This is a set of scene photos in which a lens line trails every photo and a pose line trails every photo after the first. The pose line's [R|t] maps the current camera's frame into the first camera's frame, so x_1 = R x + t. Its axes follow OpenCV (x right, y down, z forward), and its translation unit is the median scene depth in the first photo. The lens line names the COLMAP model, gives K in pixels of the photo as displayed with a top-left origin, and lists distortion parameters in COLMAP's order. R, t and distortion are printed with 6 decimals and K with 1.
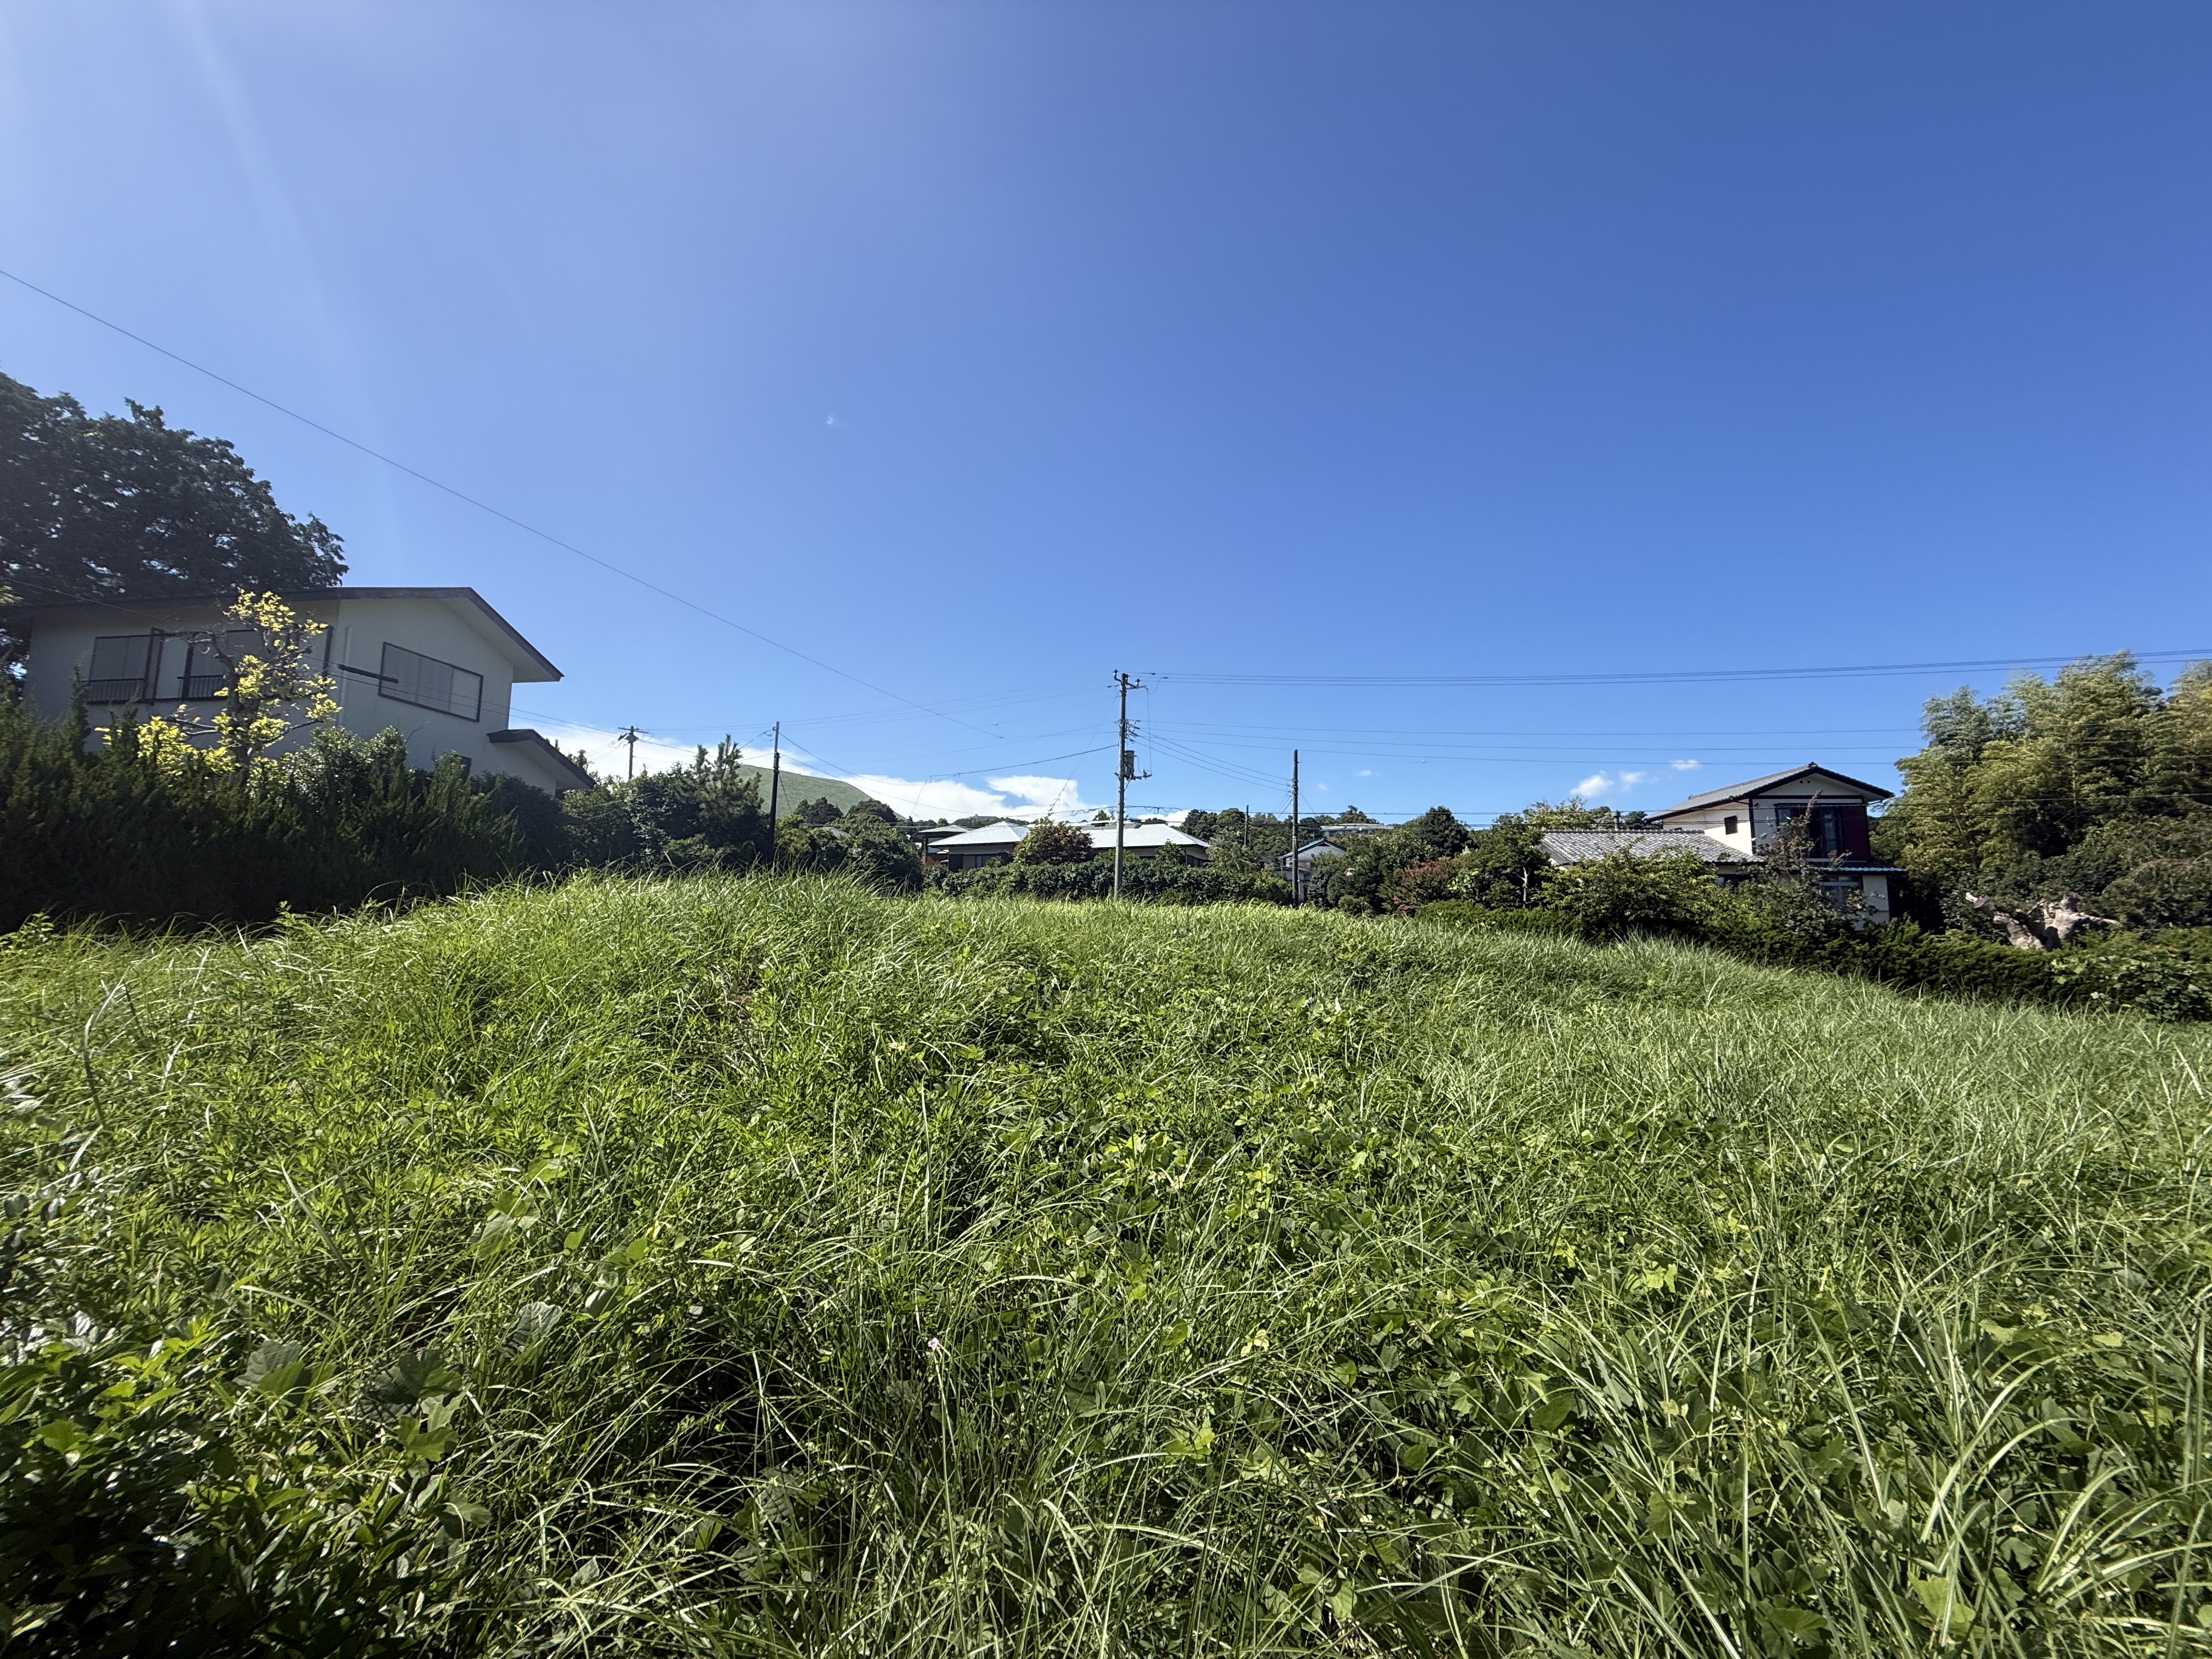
lens RADIAL K [[880.0, 0, 1101.6], [0, 880.0, 832.0], [0, 0, 1]] dist [0.002311, 0.000389]
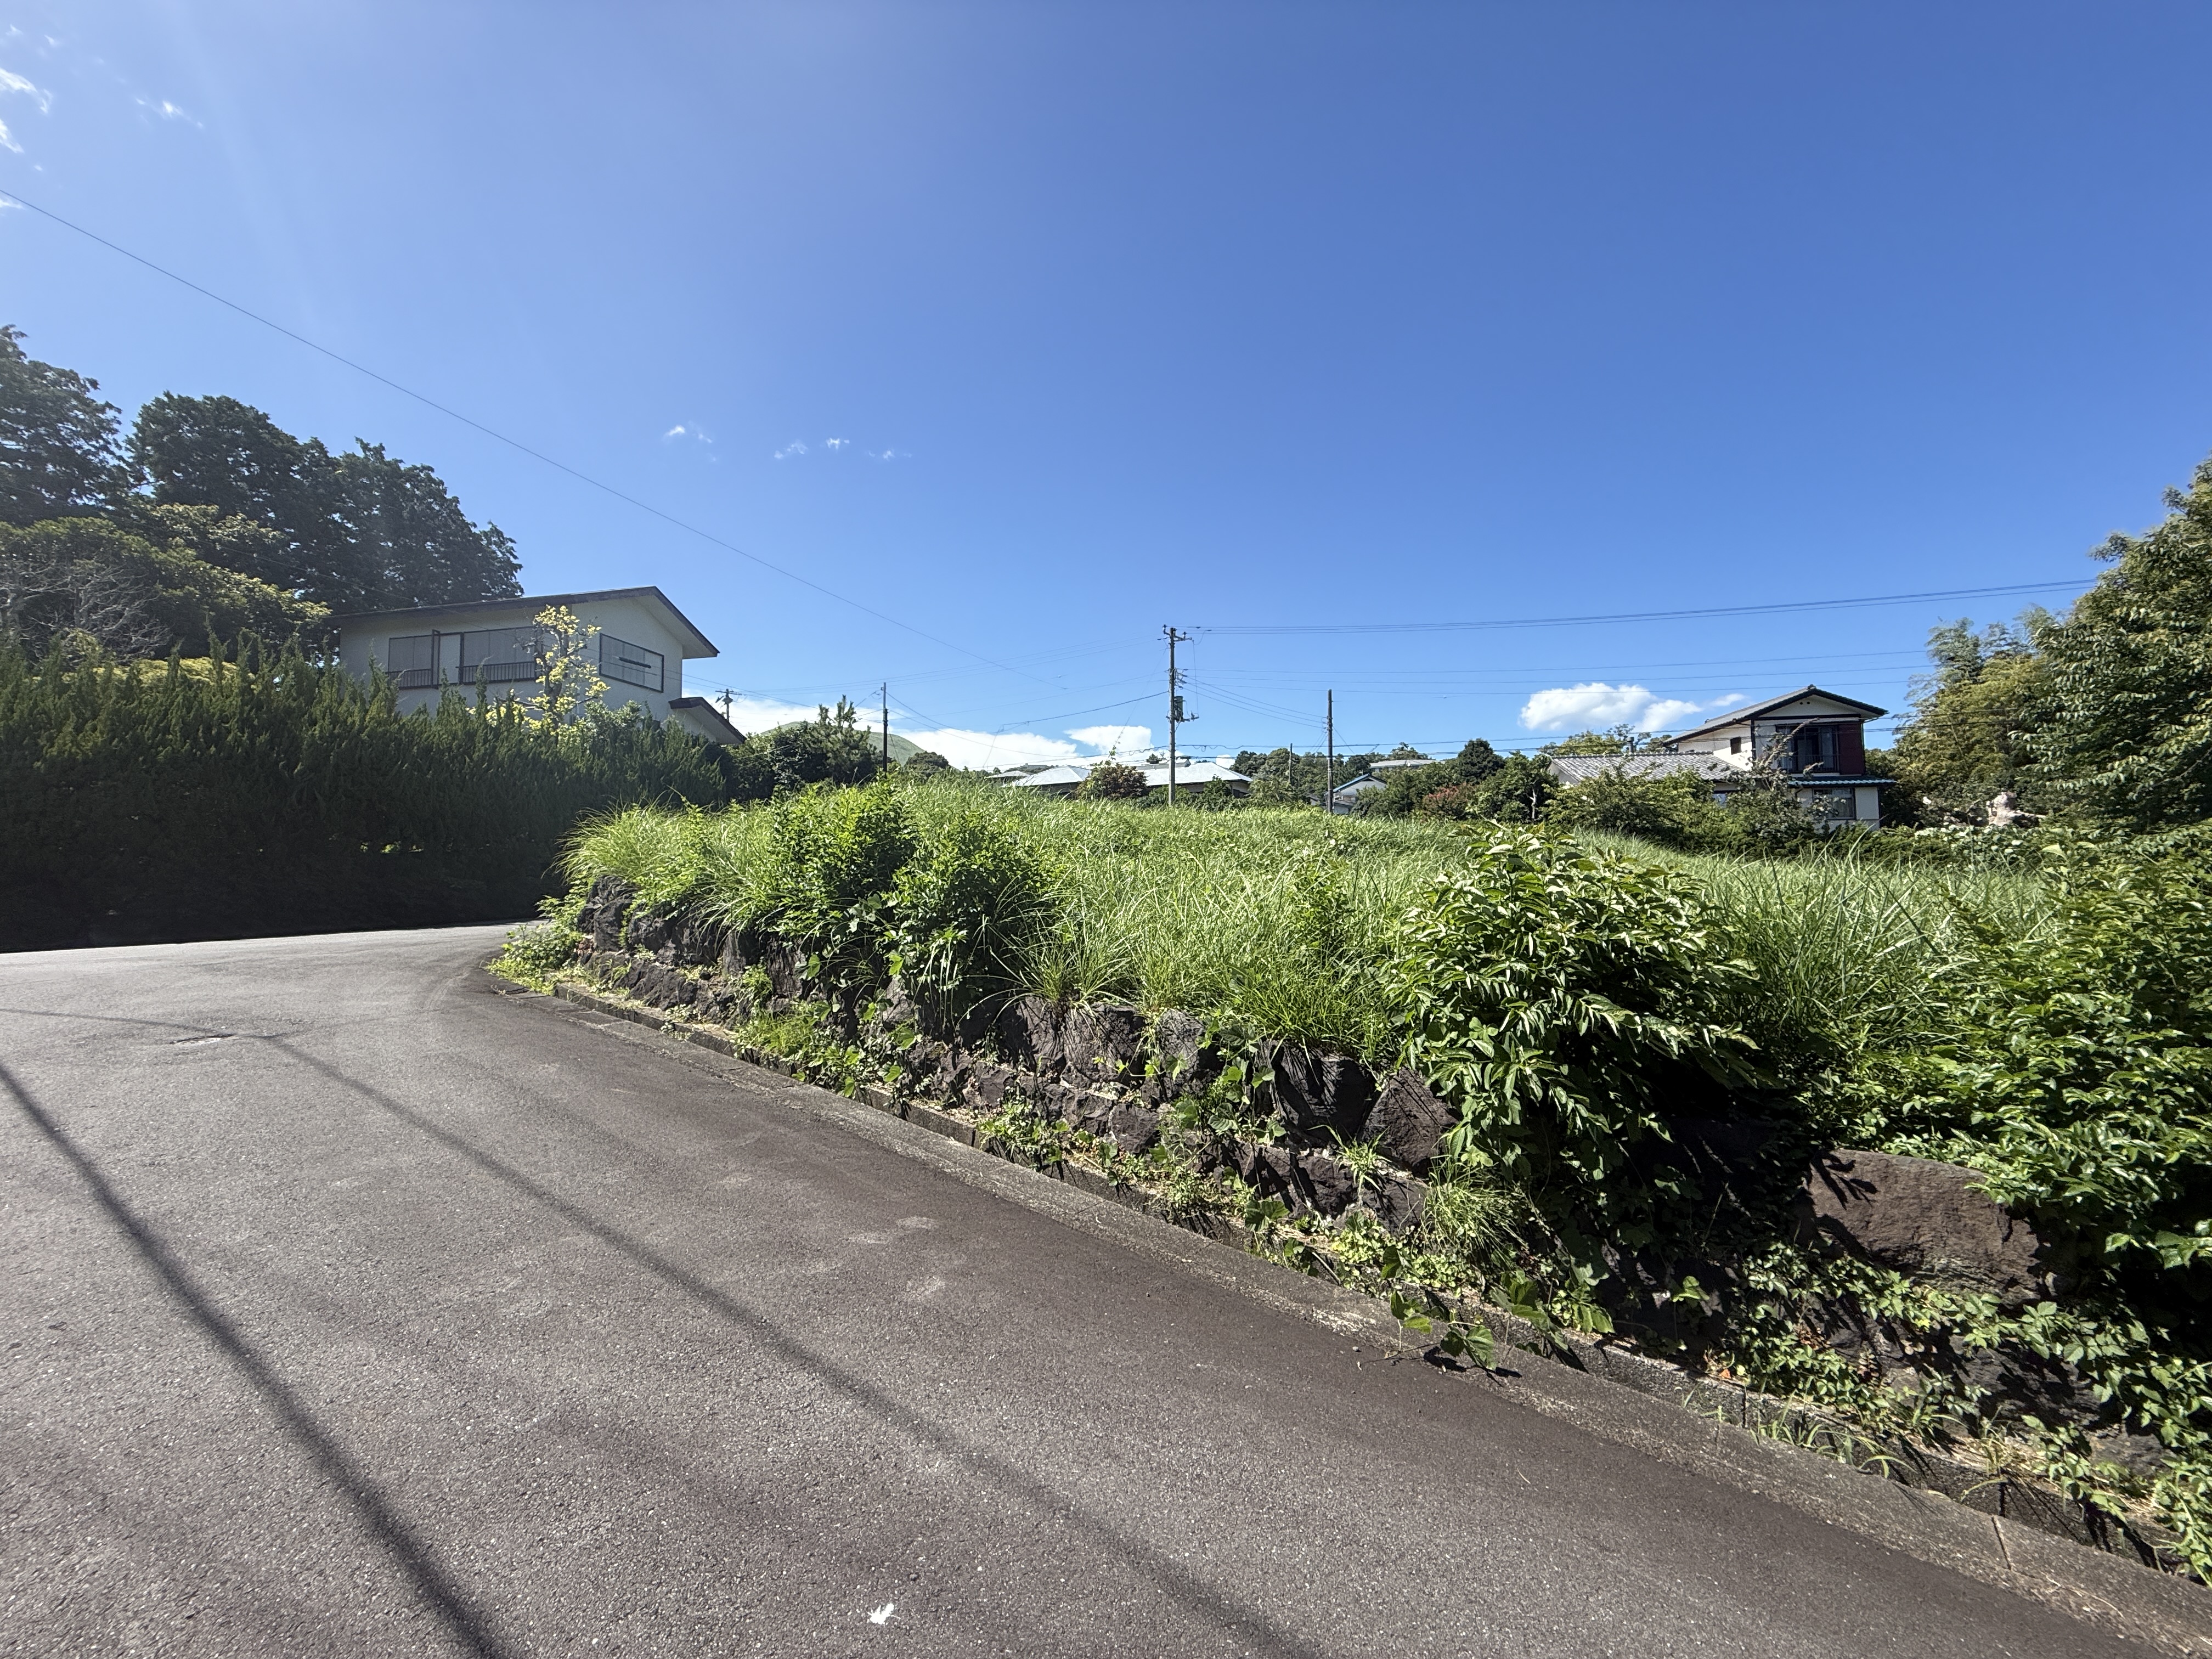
lens RADIAL K [[880.0, 0, 1101.6], [0, 880.0, 832.0], [0, 0, 1]] dist [0.002311, 0.000389]
pose [[0.997965, -0.026323, -0.058070, -0.006002], [0.029822, 0.997739, 0.060234, 0.010766], [0.056353, -0.061843, 0.996494, -0.144165]]
